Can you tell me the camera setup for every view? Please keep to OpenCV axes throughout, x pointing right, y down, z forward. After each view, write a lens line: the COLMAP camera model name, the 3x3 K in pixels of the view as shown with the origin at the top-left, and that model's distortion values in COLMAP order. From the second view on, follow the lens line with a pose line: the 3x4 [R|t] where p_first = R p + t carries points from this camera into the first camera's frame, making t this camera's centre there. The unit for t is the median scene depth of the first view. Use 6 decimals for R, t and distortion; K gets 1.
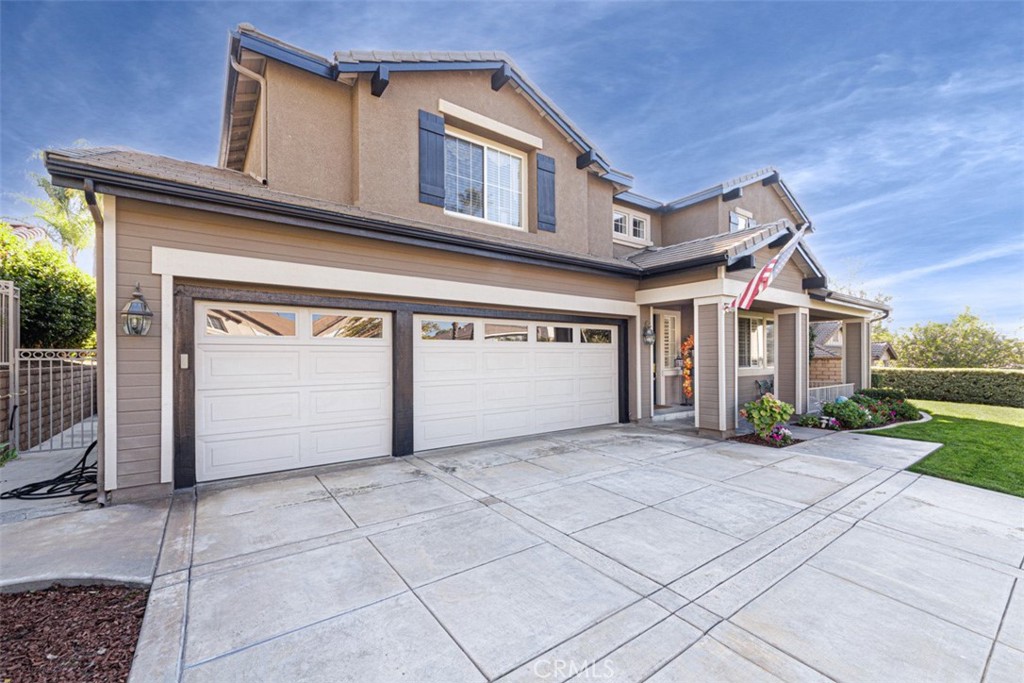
lens RADIAL K [[421.5, 0, 512.0], [0, 421.5, 341.5], [0, 0, 1]] dist [-0.000046, -0.000054]
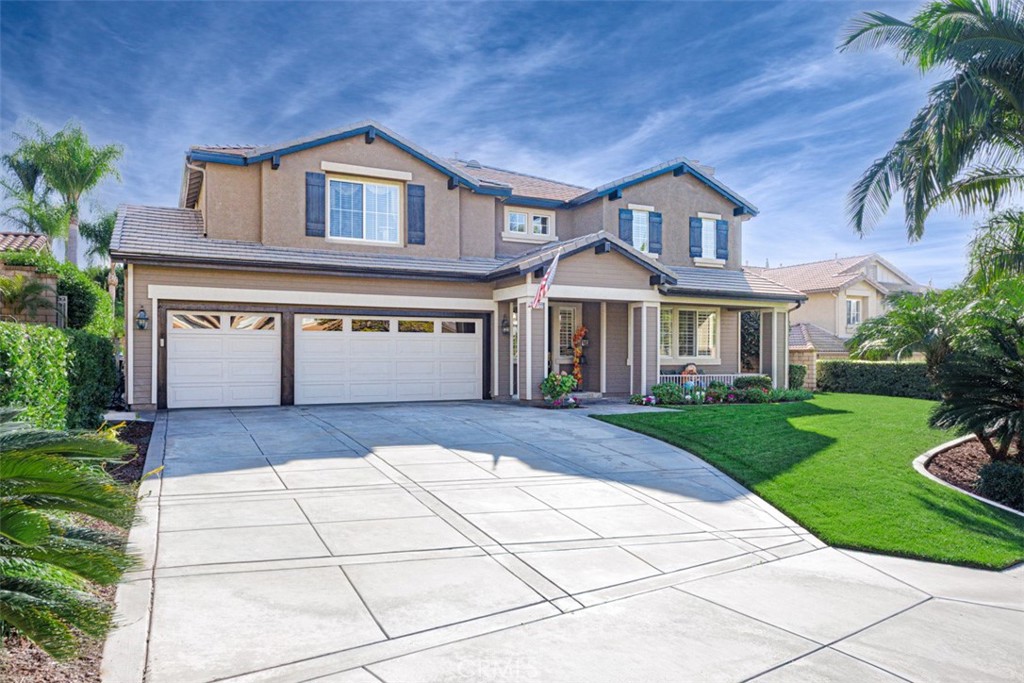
lens RADIAL K [[701.3, 0, 517.8], [0, 701.3, 326.4], [0, 0, 1]] dist [0.003975, 0.001640]
pose [[0.985929, -0.003038, -0.167137, 0.818648], [0.001648, 0.999963, -0.008455, 0.001952], [0.167156, 0.008061, 0.985897, -1.138756]]
